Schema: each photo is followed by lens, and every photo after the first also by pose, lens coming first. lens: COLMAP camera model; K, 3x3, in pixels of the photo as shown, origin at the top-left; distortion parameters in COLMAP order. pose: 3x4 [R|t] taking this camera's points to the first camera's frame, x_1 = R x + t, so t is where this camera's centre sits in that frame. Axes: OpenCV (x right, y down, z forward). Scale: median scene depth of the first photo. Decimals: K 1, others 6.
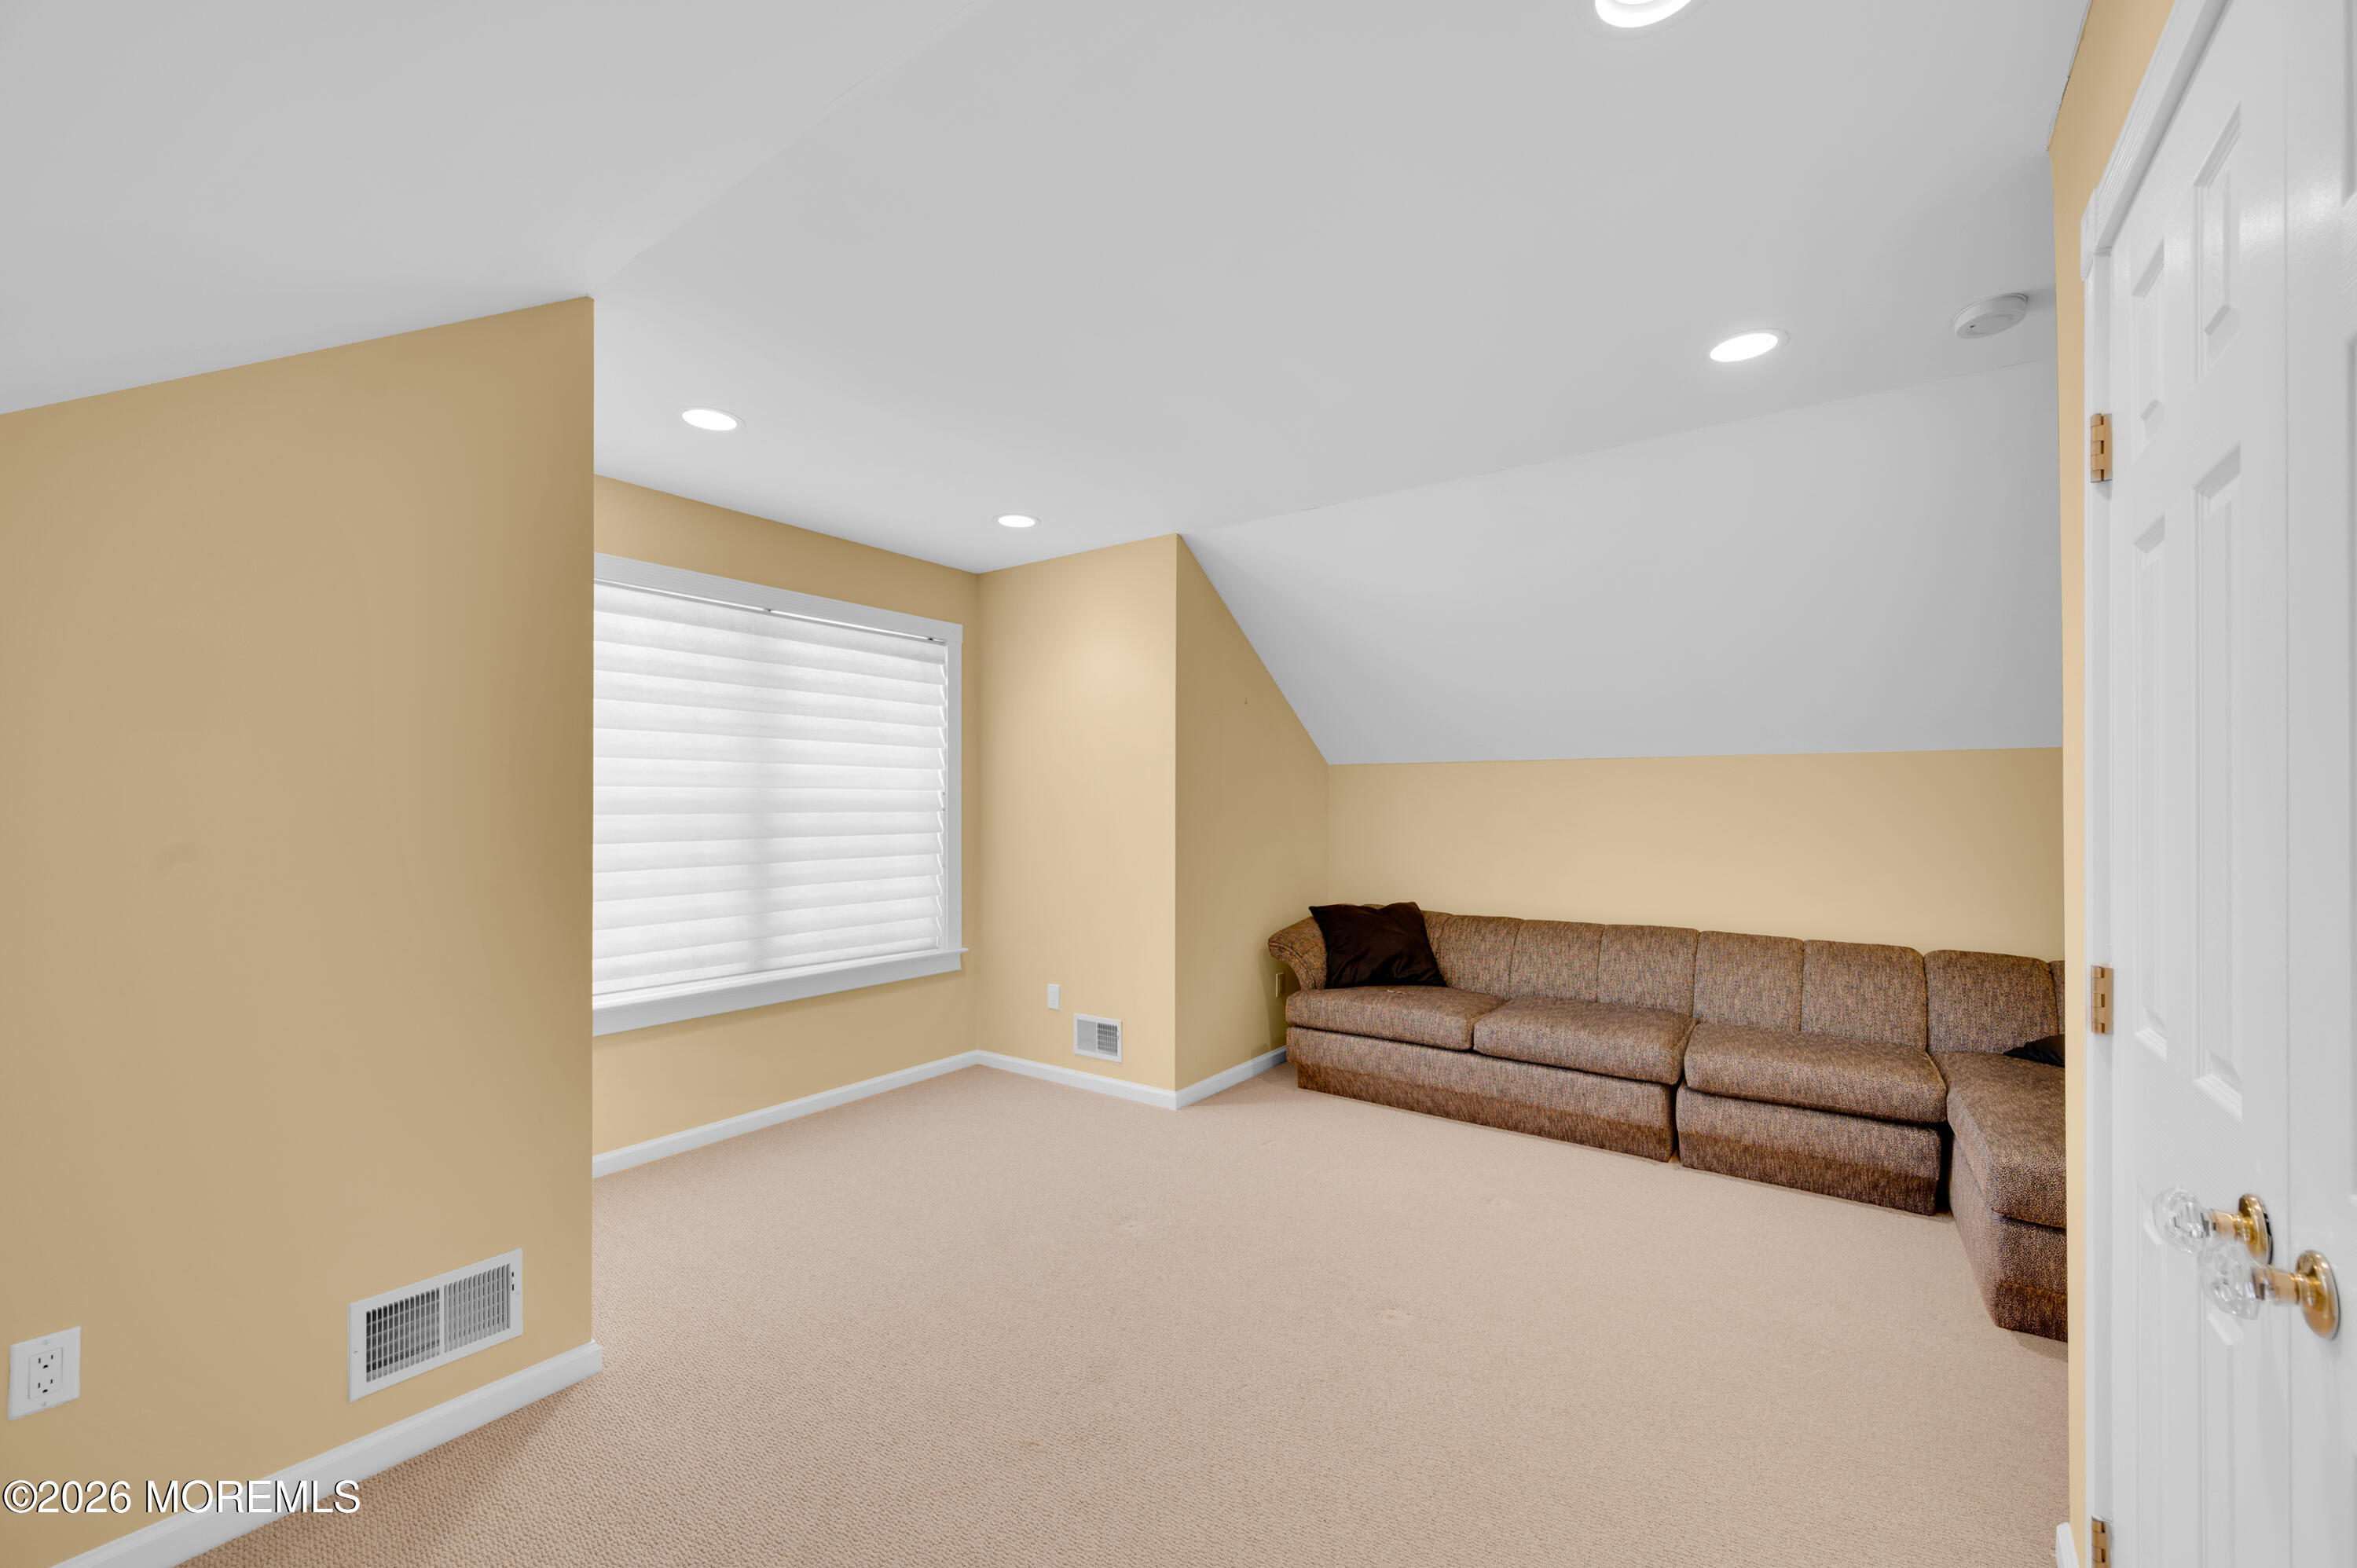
lens RADIAL K [[931.3, 0, 1177.6], [0, 931.3, 798.5], [0, 0, 1]] dist [0.003254, 0.000514]
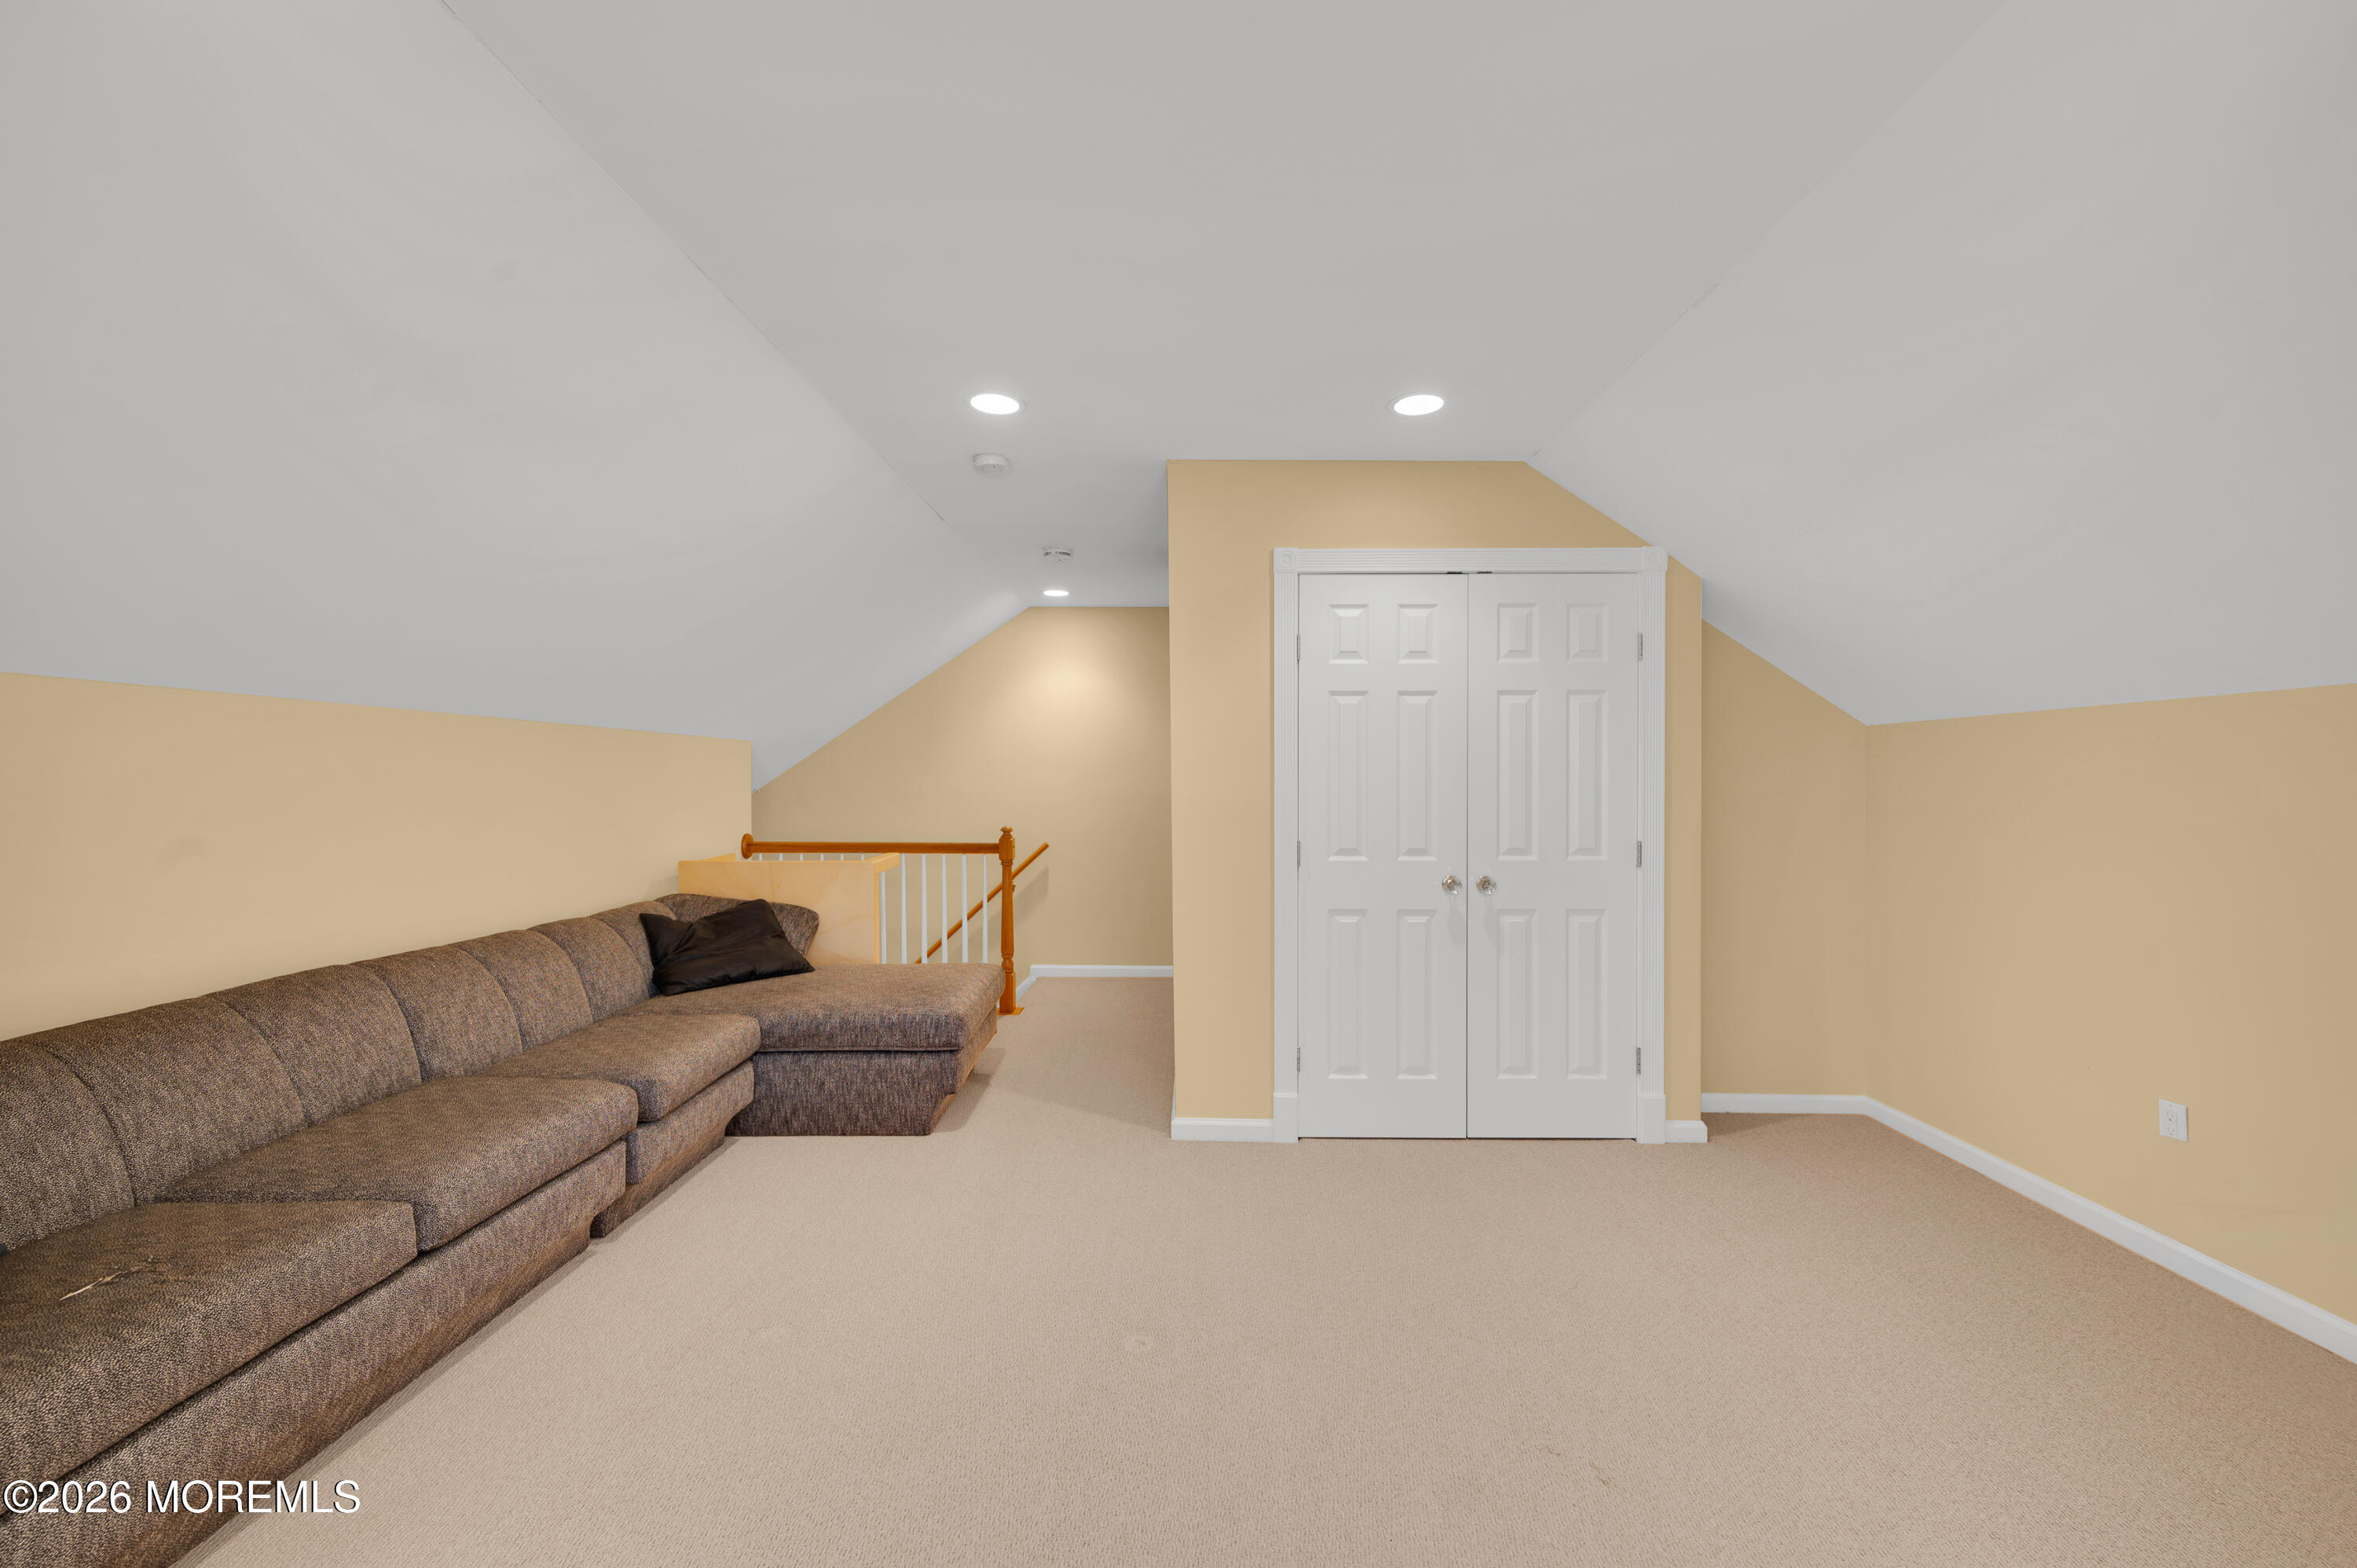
lens RADIAL K [[931.3, 0, 1180.8], [0, 931.3, 779.1], [0, 0, 1]] dist [0.003254, 0.000514]
pose [[-0.550389, -0.001118, 0.834908, -0.333858], [-0.003392, 0.999994, -0.000897, 0.008497], [-0.834901, -0.003326, -0.550389, 0.913311]]
